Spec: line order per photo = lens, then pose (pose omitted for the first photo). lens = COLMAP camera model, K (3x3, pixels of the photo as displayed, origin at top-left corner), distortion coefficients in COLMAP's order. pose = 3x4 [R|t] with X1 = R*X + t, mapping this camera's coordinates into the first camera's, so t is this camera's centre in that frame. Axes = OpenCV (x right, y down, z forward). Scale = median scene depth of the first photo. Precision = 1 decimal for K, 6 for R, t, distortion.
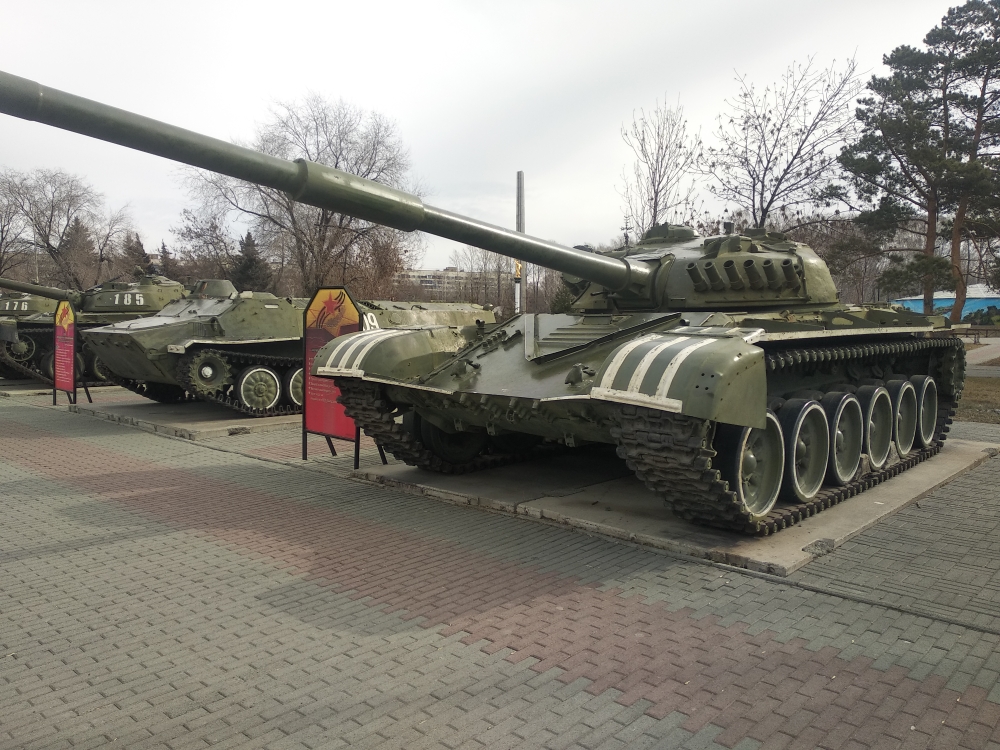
lens RADIAL K [[769.6, 0, 524.1], [0, 769.6, 373.0], [0, 0, 1]] dist [0.049915, -0.051902]
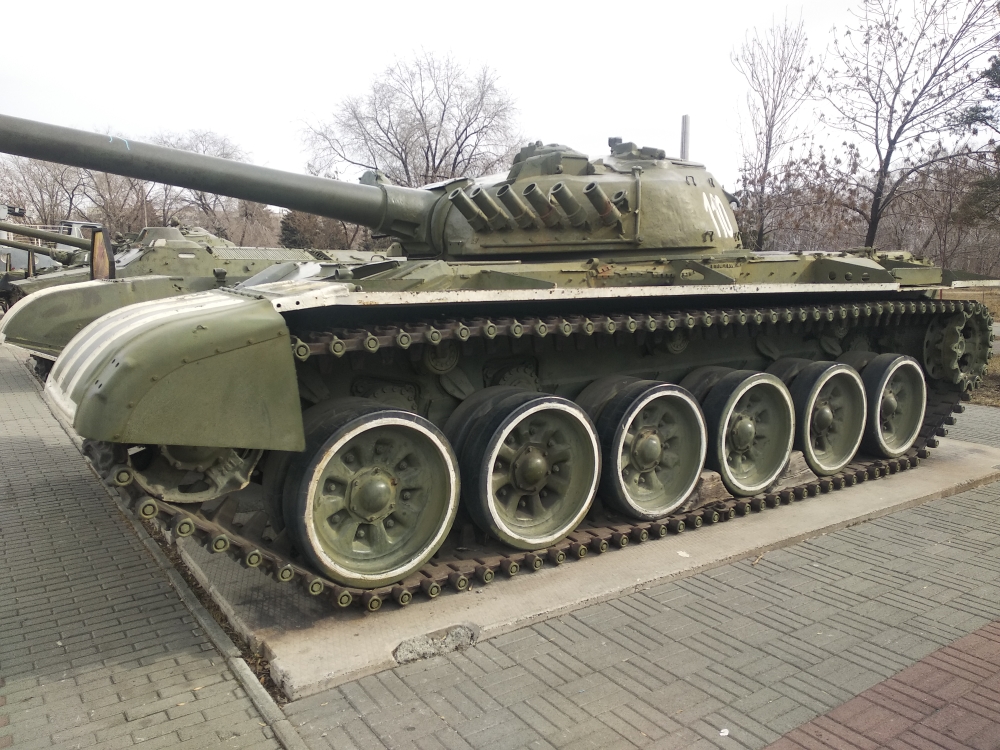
lens RADIAL K [[769.6, 0, 524.1], [0, 769.6, 373.0], [0, 0, 1]] dist [0.049915, -0.051902]
pose [[0.975390, 0.032351, -0.218102, 0.325287], [-0.019354, 0.997922, 0.061464, -0.015649], [0.219637, -0.055730, 0.973989, 0.240322]]
